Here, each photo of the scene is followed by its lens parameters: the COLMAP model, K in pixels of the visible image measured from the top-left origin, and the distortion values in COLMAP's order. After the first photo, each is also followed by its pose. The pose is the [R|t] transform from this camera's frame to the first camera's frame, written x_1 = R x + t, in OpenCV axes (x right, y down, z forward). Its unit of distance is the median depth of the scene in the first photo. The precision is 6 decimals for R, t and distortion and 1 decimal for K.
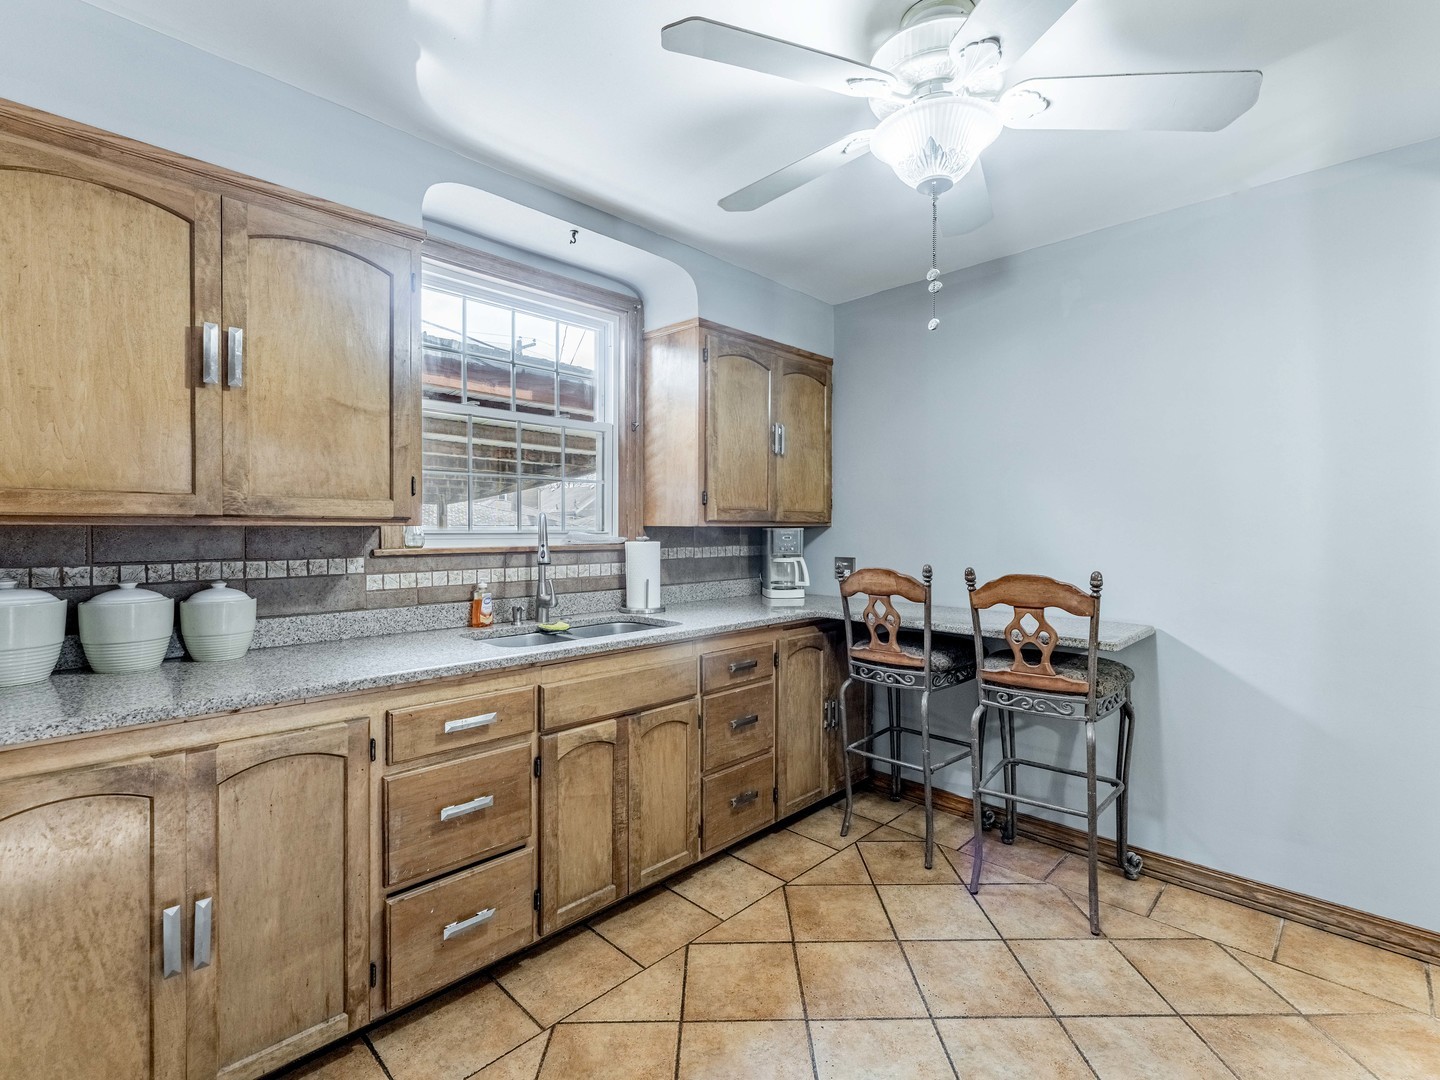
lens RADIAL K [[659.8, 0, 716.8], [0, 659.8, 531.7], [0, 0, 1]] dist [-0.000473, -0.000470]
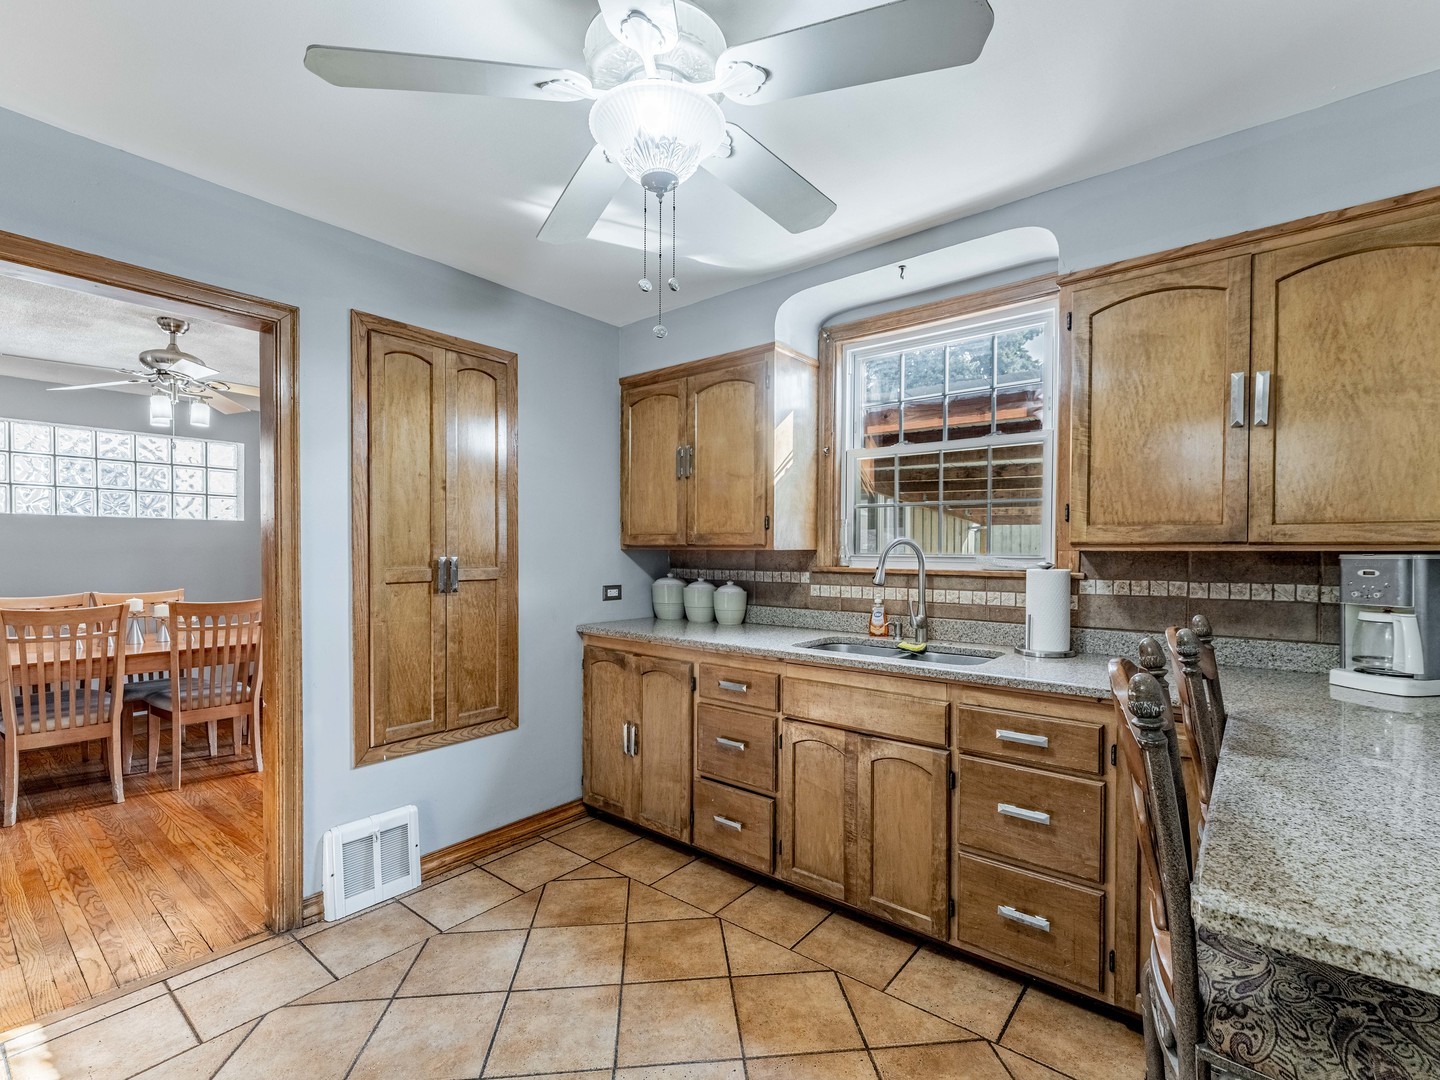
lens RADIAL K [[659.8, 0, 729.3], [0, 659.8, 551.1], [0, 0, 1]] dist [-0.000473, -0.000470]
pose [[0.103867, 0.003365, -0.994585, 0.811435], [-0.008091, 0.999964, 0.002538, -0.007783], [0.994558, 0.007784, 0.103891, 0.643122]]
